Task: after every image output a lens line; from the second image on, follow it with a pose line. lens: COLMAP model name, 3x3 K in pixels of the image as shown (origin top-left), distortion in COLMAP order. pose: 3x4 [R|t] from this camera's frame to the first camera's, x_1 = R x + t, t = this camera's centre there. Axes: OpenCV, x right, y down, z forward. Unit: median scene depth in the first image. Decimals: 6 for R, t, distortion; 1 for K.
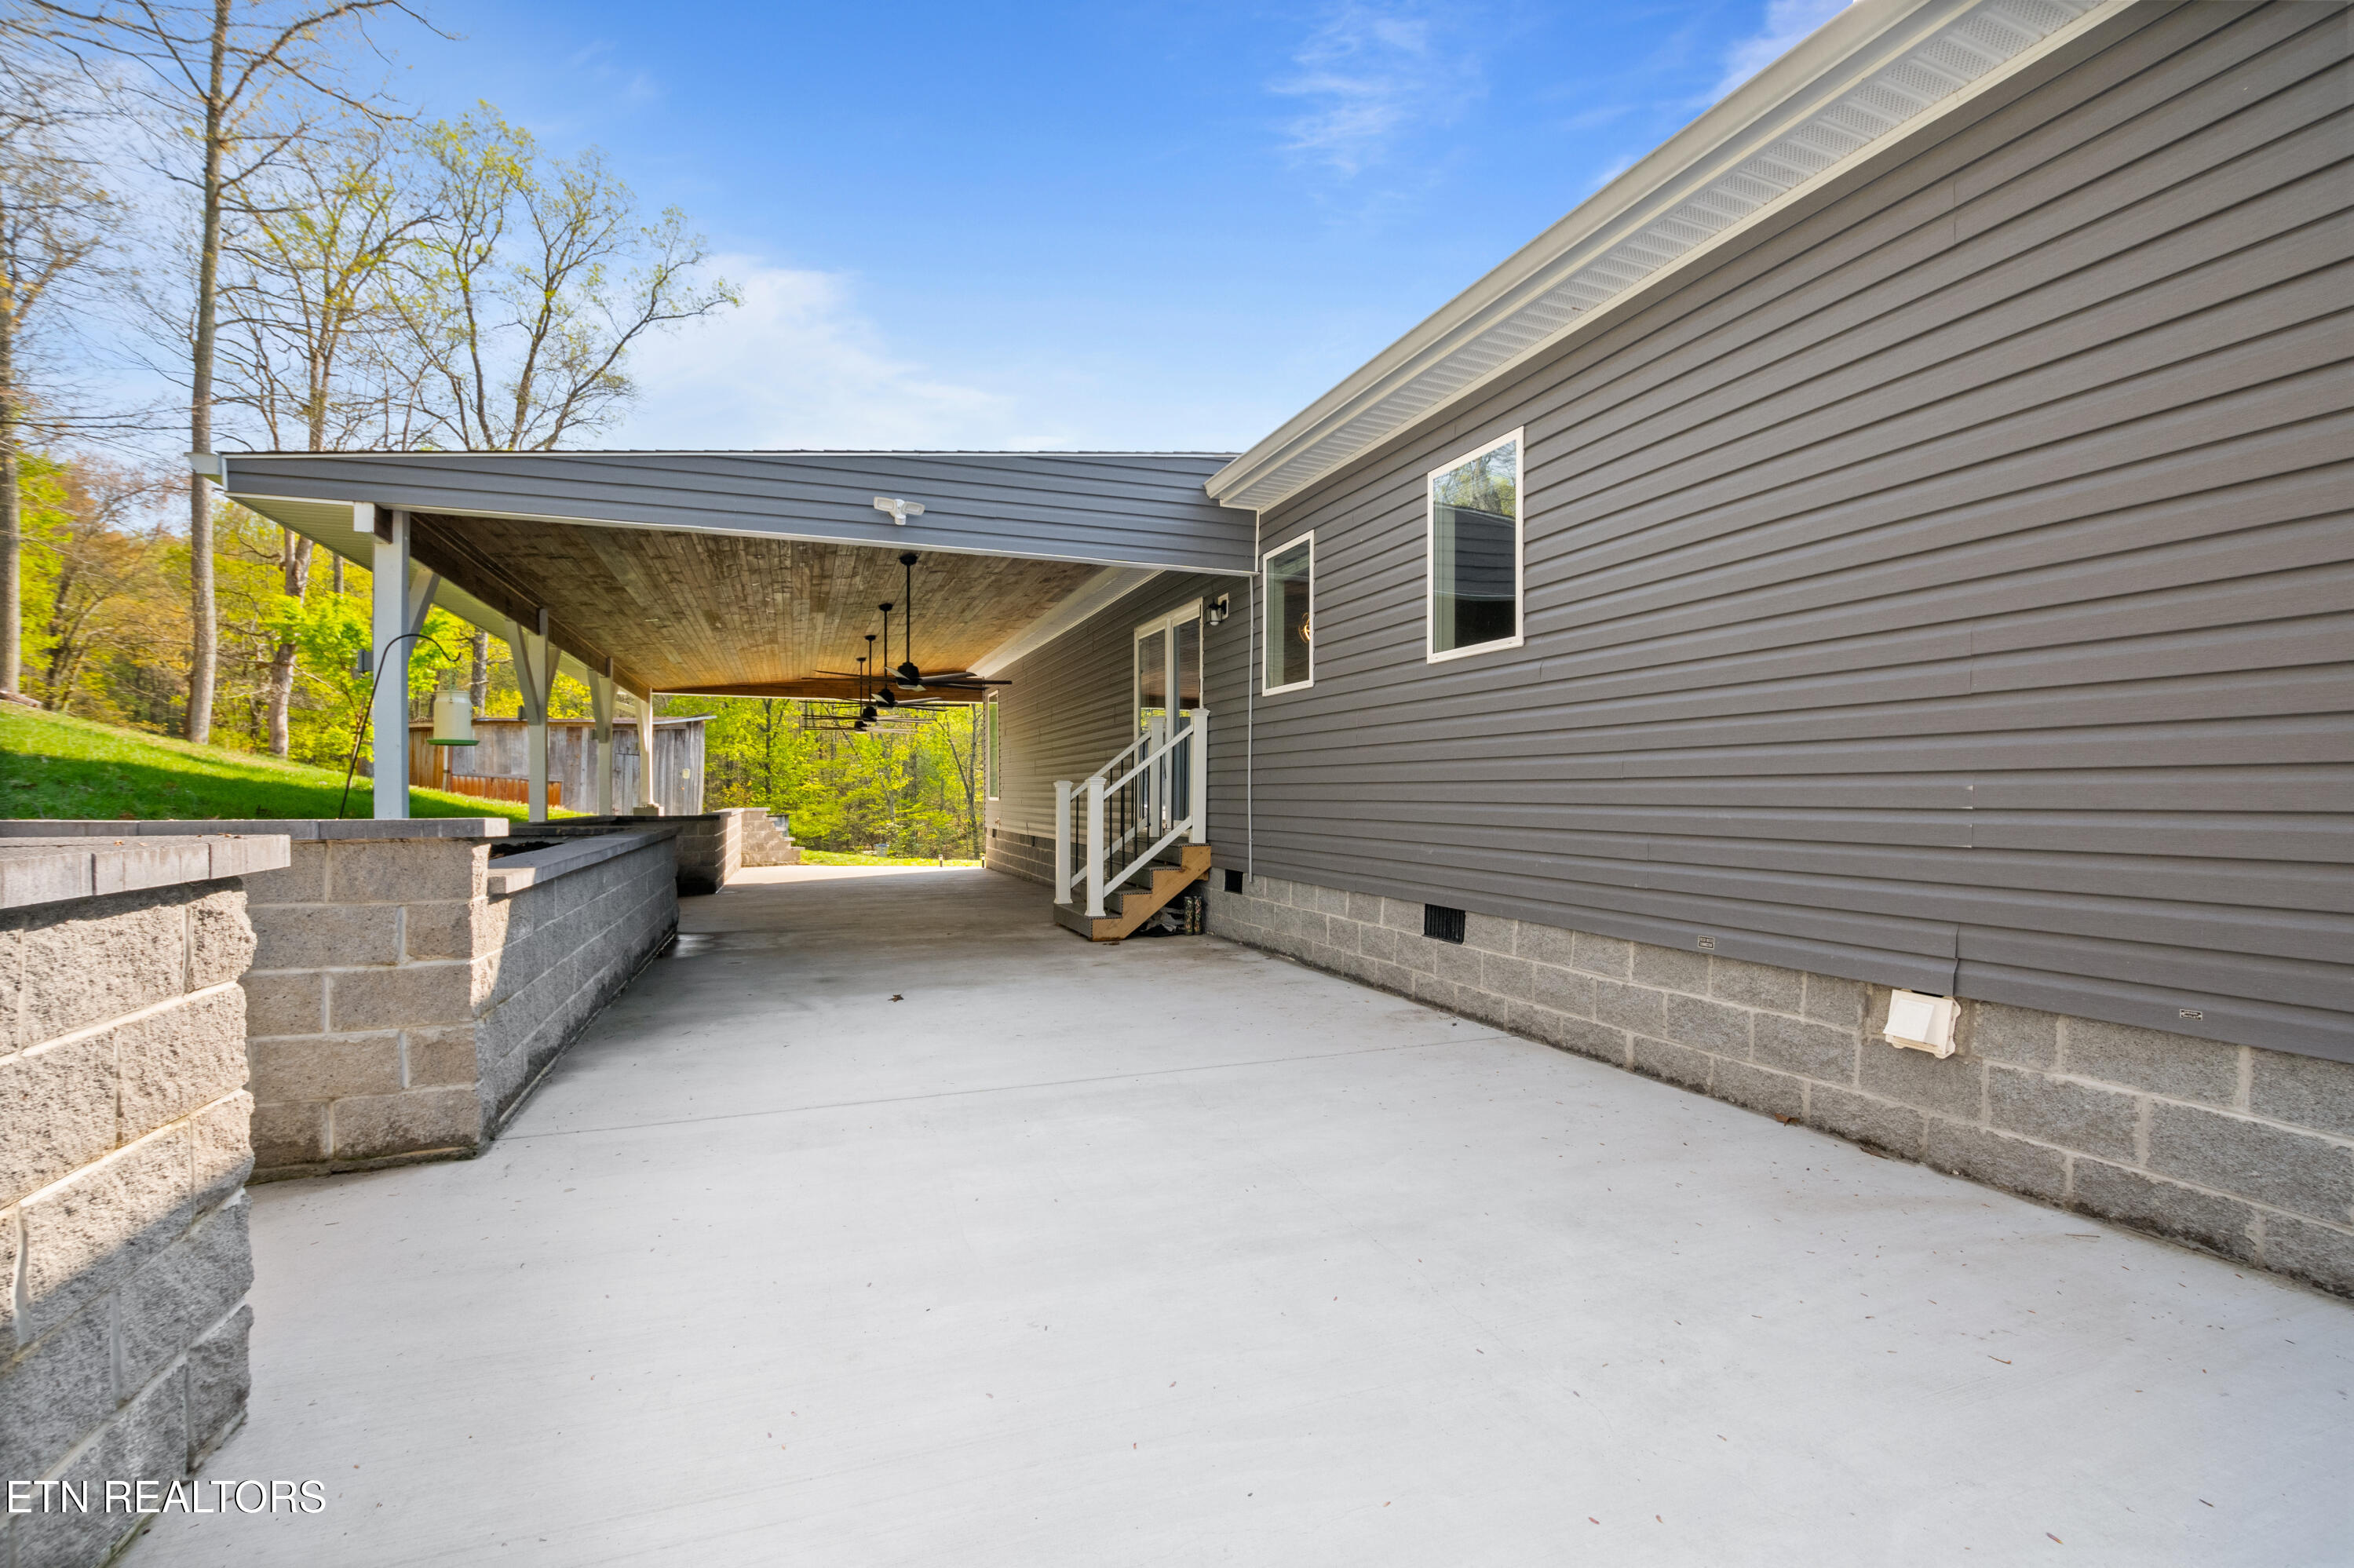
lens RADIAL K [[1042.1, 0, 1188.3], [0, 1042.1, 795.5], [0, 0, 1]] dist [-0.036156, 0.010701]
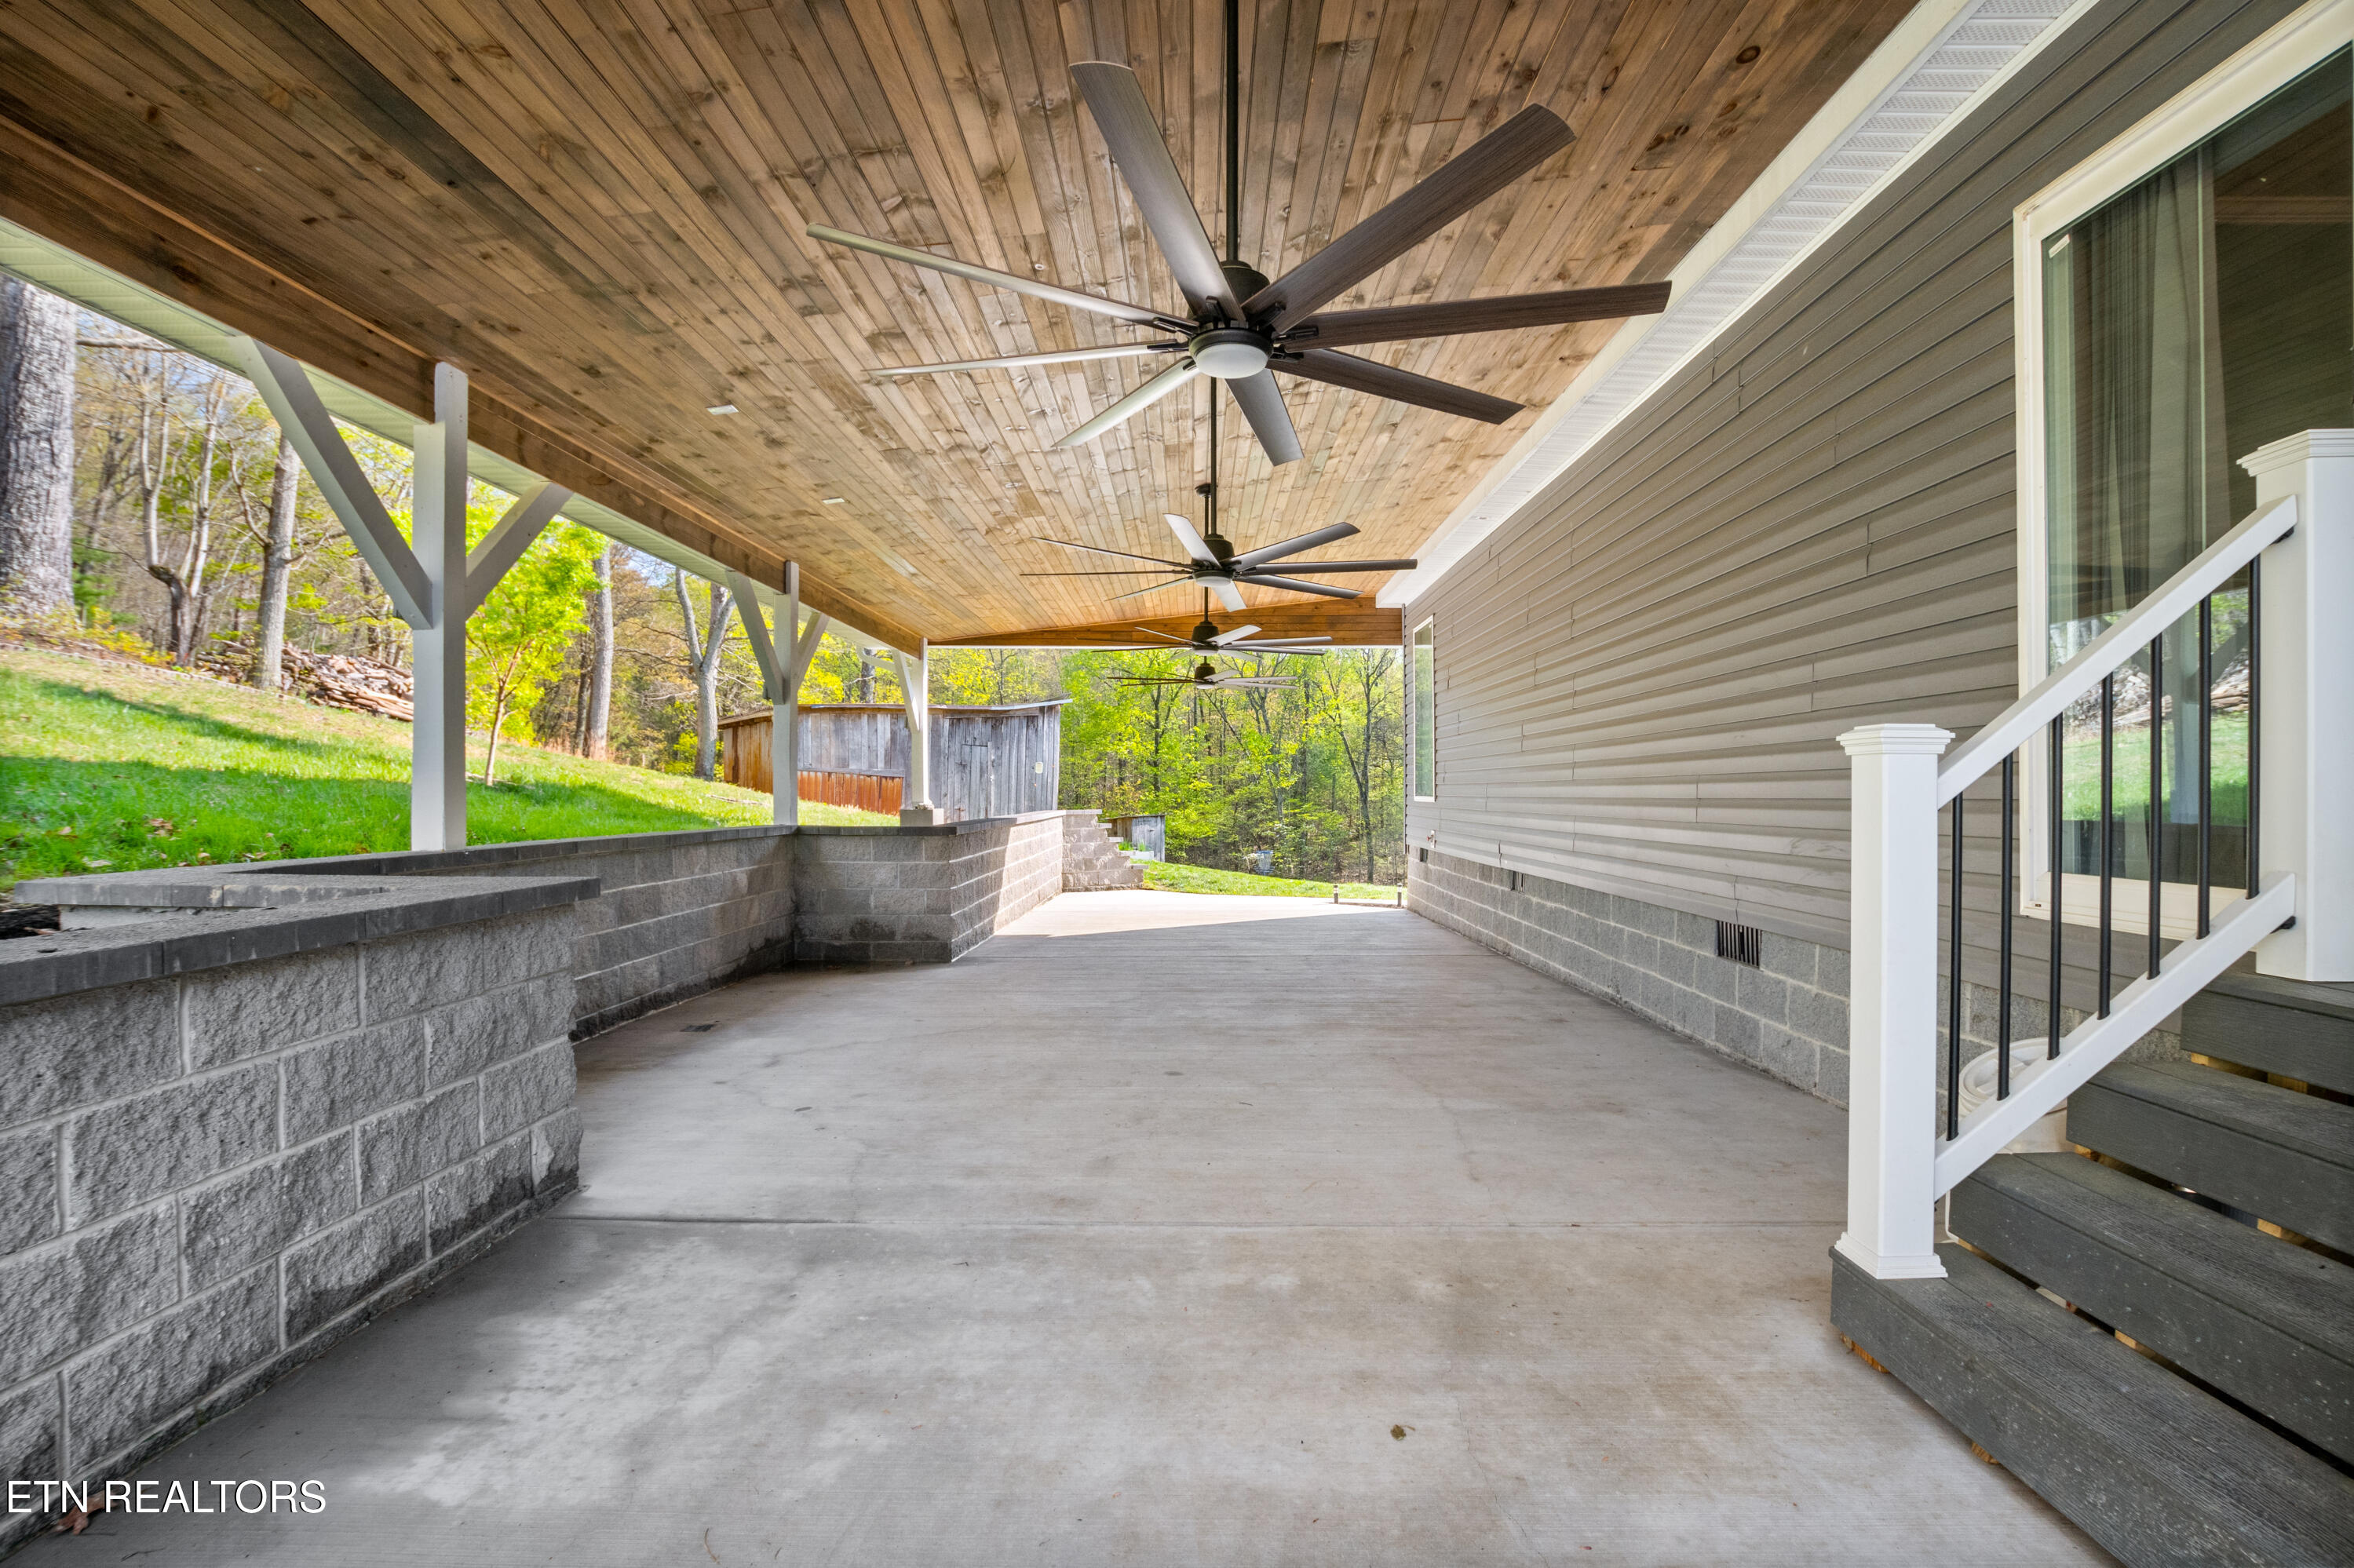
lens RADIAL K [[1042.1, 0, 1188.3], [0, 1042.1, 795.5], [0, 0, 1]] dist [-0.036156, 0.010701]
pose [[0.932357, 0.002232, -0.361531, -0.031047], [-0.001841, 0.999997, 0.001426, 0.000210], [0.361533, -0.000664, 0.932359, 0.125881]]
